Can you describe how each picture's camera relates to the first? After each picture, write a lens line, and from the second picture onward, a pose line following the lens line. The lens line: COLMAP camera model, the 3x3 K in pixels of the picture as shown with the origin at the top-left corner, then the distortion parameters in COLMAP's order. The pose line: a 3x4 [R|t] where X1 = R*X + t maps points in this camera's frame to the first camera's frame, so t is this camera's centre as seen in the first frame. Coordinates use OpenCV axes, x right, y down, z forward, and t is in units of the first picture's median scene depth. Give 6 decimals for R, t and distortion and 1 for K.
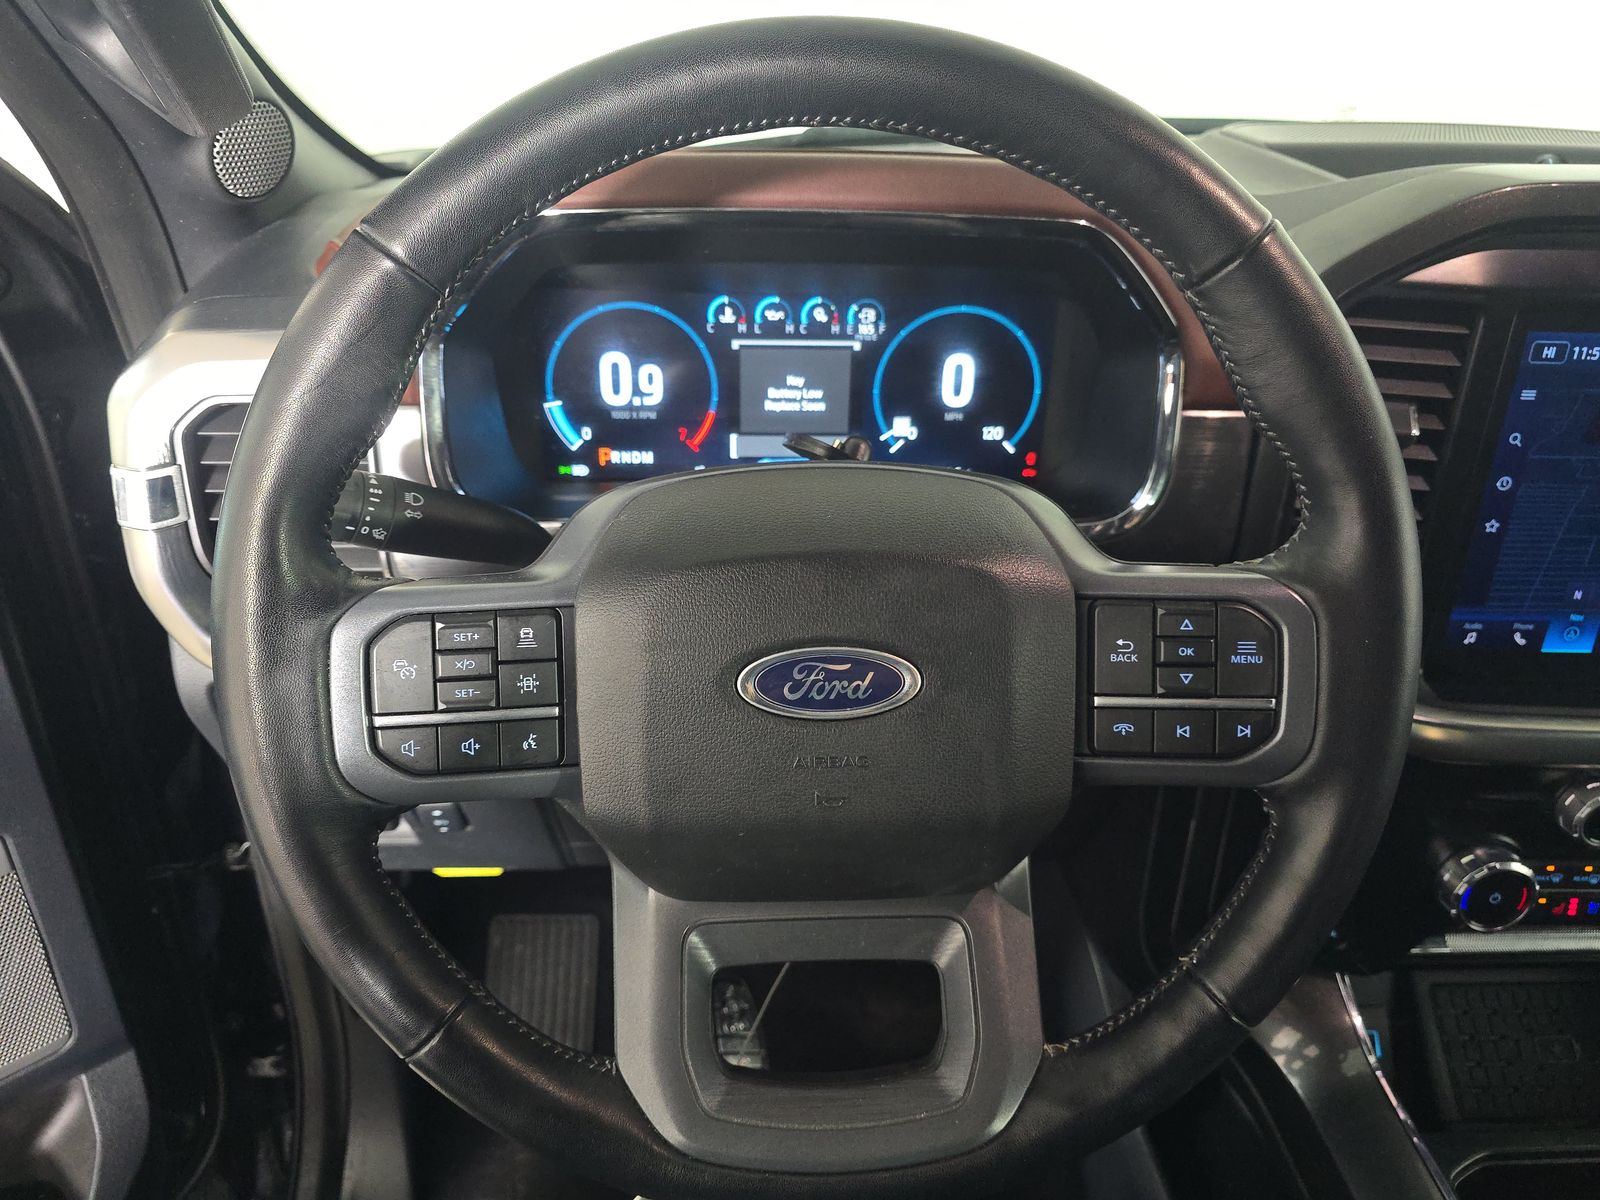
lens RADIAL K [[1059.5, 0, 831.9], [0, 1059.5, 605.1], [0, 0, 1]] dist [0.043108, -0.034020]
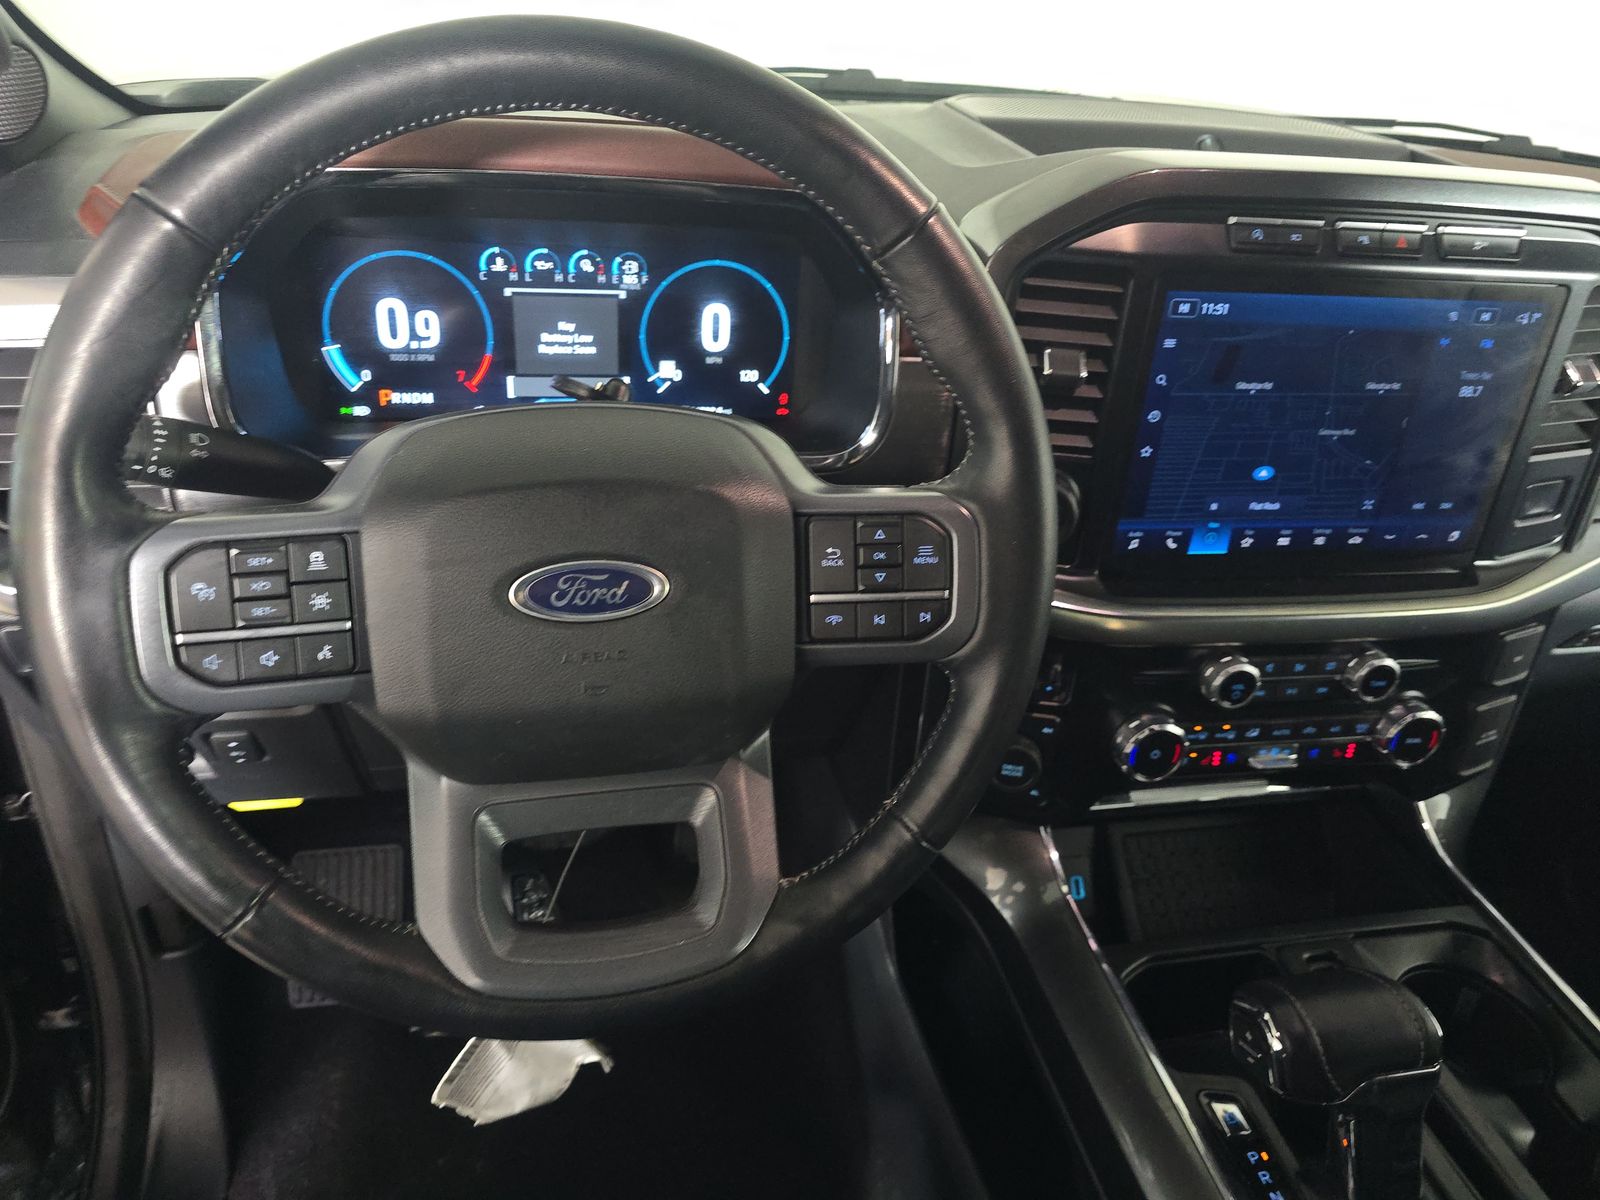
lens RADIAL K [[1059.5, 0, 797.5], [0, 1059.5, 595.6], [0, 0, 1]] dist [0.043108, -0.034020]
pose [[0.988814, -0.034098, 0.145201, 0.032653], [0.027033, 0.998365, 0.050356, 0.015106], [-0.146681, -0.045868, 0.988120, -0.124496]]
